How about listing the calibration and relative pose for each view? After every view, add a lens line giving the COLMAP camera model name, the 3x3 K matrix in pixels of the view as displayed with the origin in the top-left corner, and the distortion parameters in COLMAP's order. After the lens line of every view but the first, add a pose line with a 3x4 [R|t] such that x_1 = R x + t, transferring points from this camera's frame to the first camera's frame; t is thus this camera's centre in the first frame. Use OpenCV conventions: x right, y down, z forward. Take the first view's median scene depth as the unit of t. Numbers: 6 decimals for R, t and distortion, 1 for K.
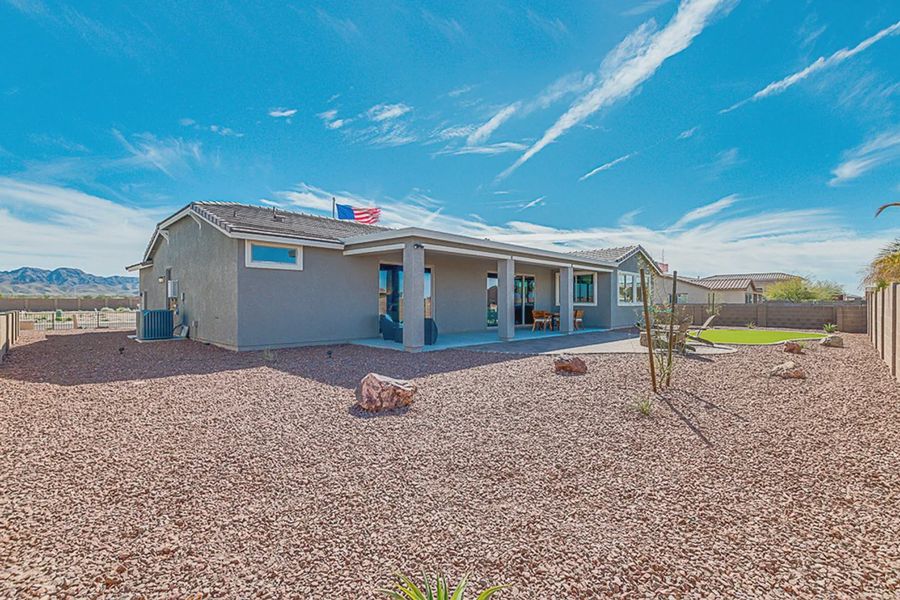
lens RADIAL K [[415.8, 0, 448.8], [0, 415.8, 299.4], [0, 0, 1]] dist [-0.031565, 0.001354]
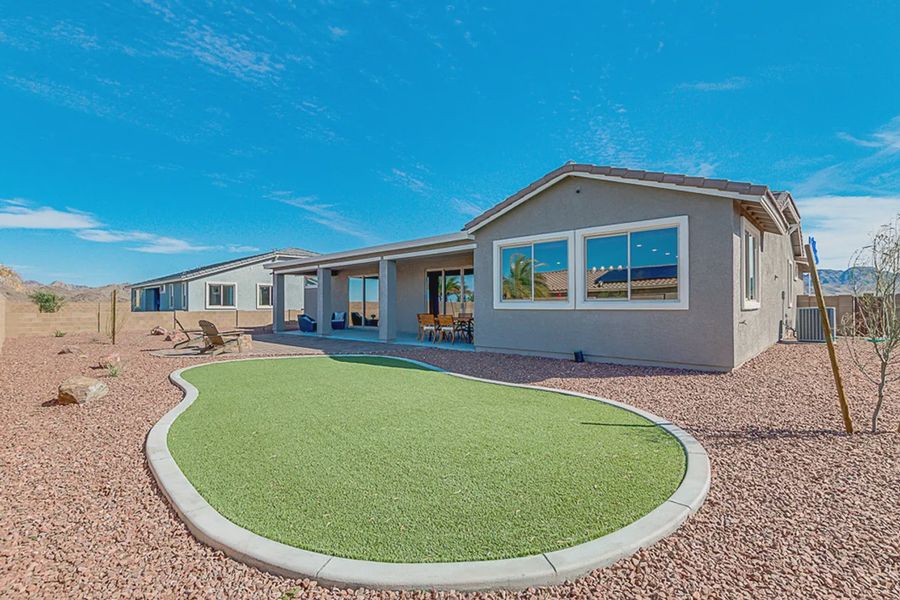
lens RADIAL K [[415.8, 0, 448.7], [0, 415.8, 299.9], [0, 0, 1]] dist [-0.031565, 0.001354]
pose [[0.014987, -0.000828, -0.999887, 0.979760], [0.002059, 0.999998, -0.000797, -0.000008], [0.999886, -0.002047, 0.014989, 0.983722]]
